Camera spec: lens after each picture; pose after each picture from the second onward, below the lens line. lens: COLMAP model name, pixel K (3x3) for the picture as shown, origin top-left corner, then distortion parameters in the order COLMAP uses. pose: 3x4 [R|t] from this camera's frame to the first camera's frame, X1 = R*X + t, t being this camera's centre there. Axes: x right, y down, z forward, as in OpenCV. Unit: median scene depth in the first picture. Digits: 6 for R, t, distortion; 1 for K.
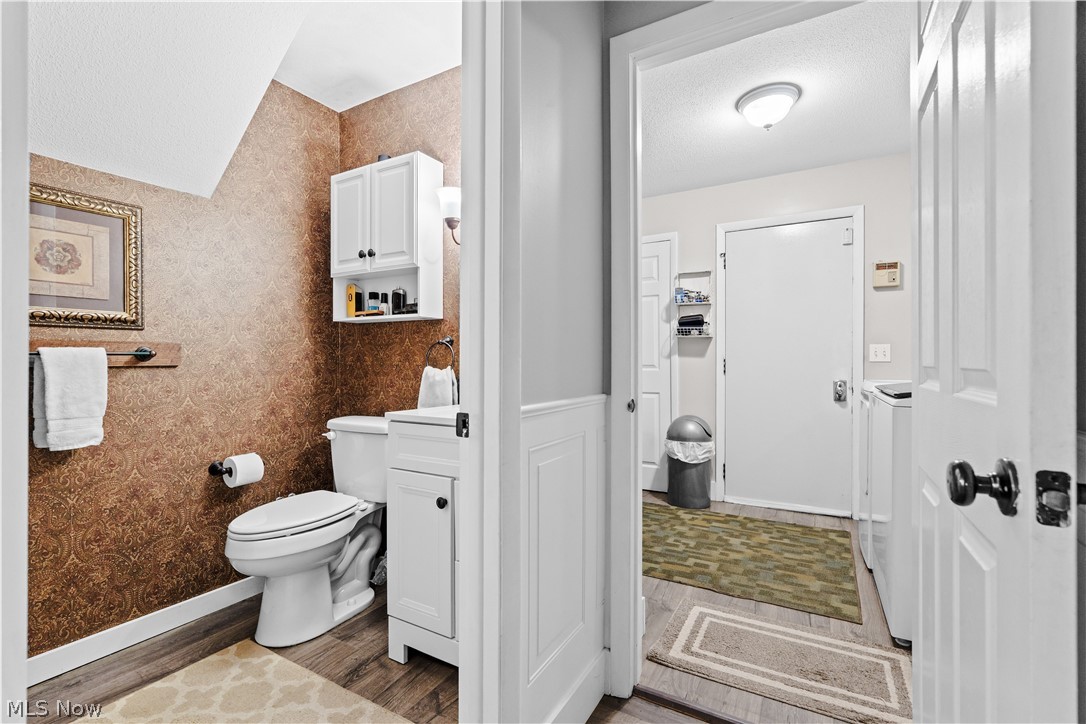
lens RADIAL K [[485.0, 0, 542.6], [0, 485.0, 361.0], [0, 0, 1]] dist [-0.004322, 0.000603]
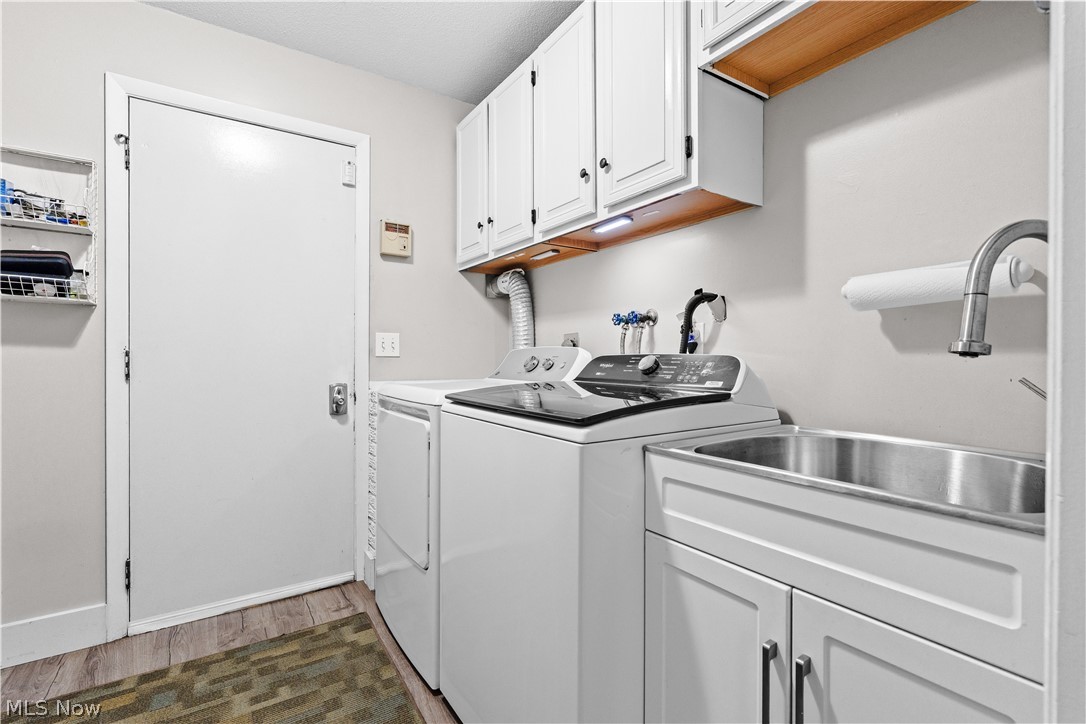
lens RADIAL K [[485.0, 0, 542.6], [0, 485.0, 361.0], [0, 0, 1]] dist [-0.004322, 0.000603]
pose [[0.448926, -0.005573, 0.893551, 0.143099], [-0.000178, 0.999980, 0.006327, 0.003697], [-0.893569, -0.002999, 0.448916, 0.460244]]
